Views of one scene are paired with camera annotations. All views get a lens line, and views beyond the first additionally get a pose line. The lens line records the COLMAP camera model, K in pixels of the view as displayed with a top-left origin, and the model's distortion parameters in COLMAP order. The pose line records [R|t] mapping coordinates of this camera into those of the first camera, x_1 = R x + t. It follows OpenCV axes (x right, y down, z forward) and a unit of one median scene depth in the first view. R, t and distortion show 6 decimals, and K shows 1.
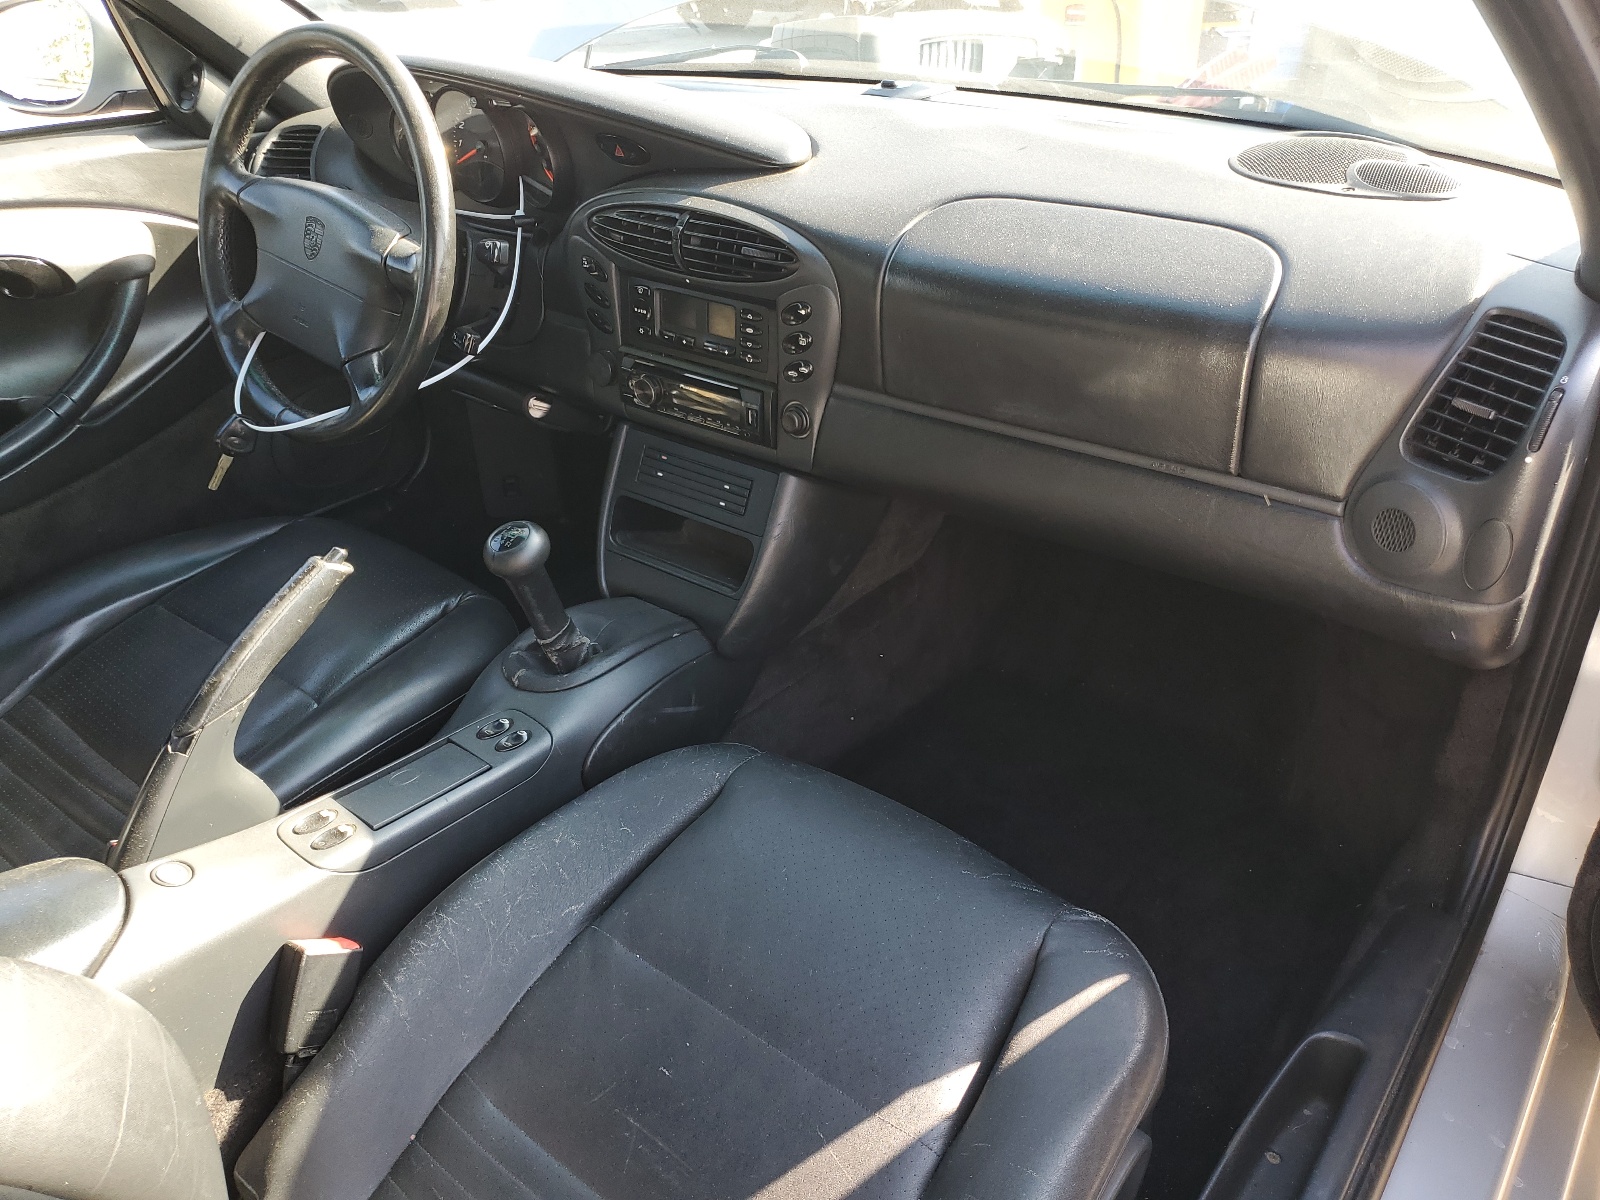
lens RADIAL K [[1175.4, 0, 800.0], [0, 1175.4, 600.0], [0, 0, 1]] dist [0.002937, 0.002395]
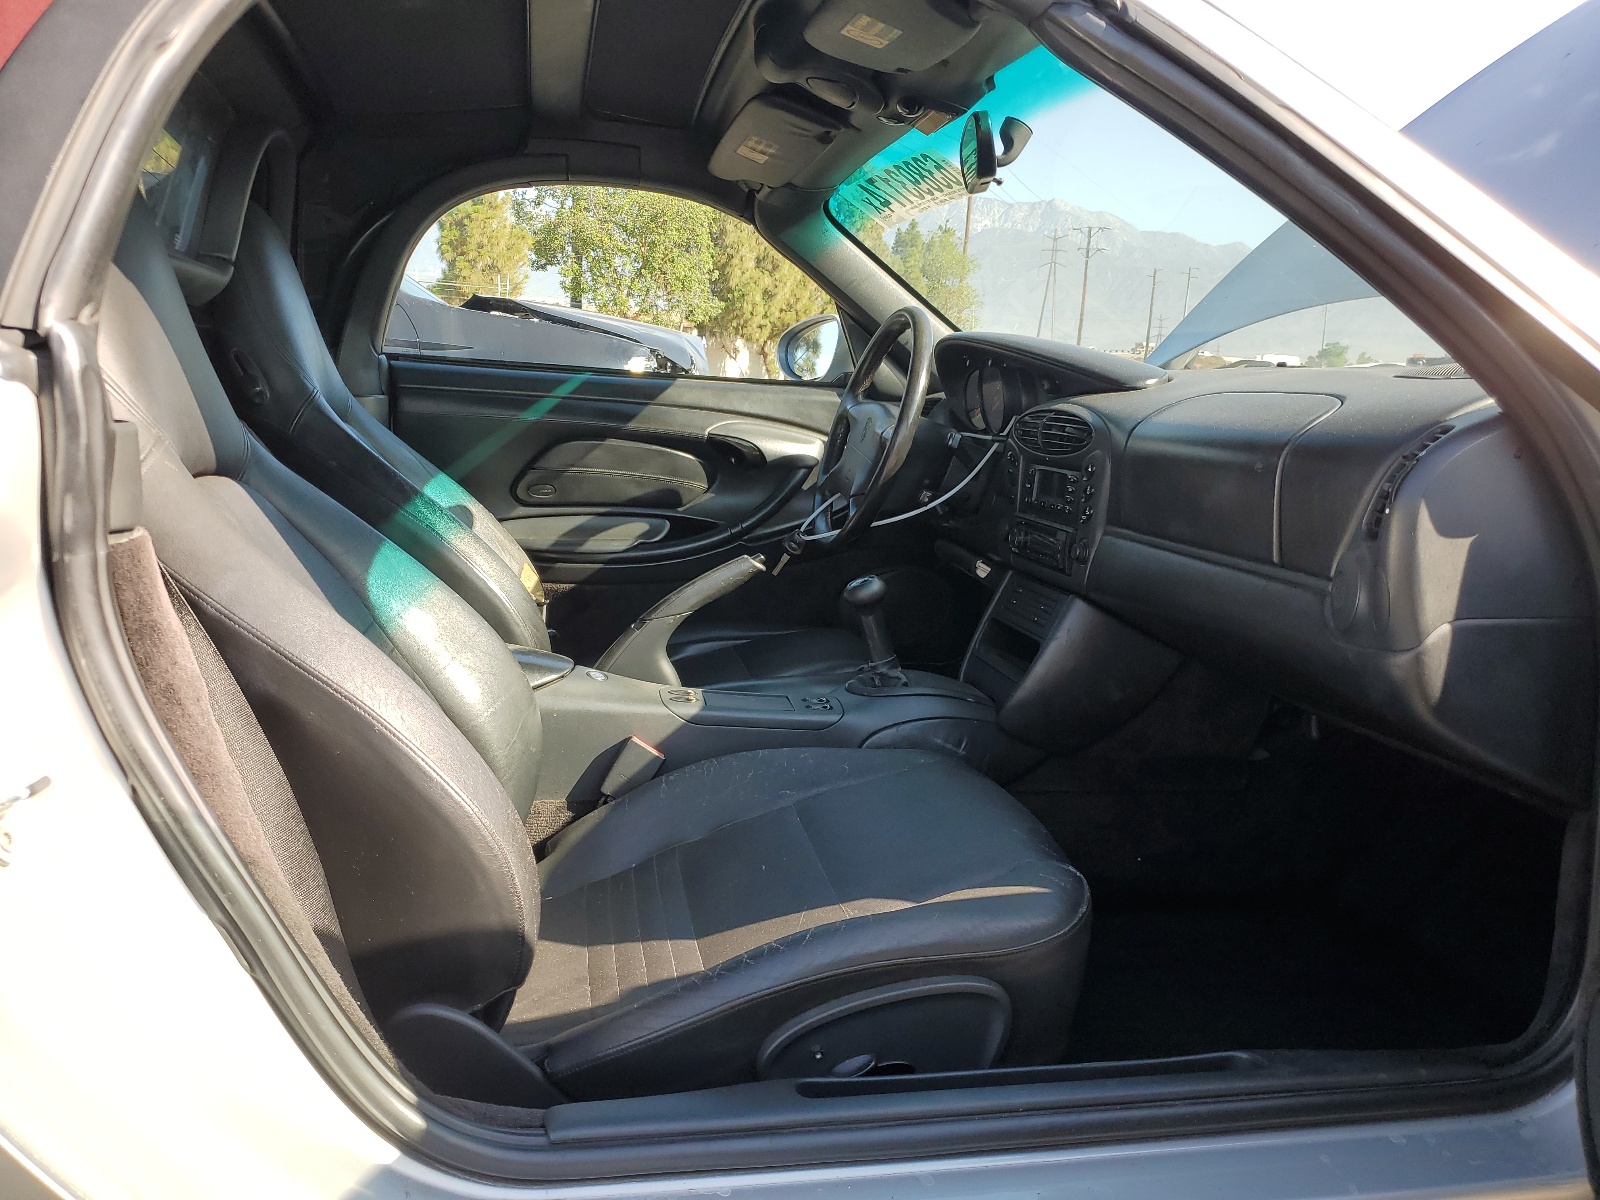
lens RADIAL K [[1175.4, 0, 800.0], [0, 1175.4, 600.0], [0, 0, 1]] dist [0.002937, 0.002395]
pose [[0.761099, 0.161123, -0.628305, 0.605578], [-0.364685, 0.907353, -0.209080, 0.294706], [0.536407, 0.388264, 0.749346, -0.162252]]
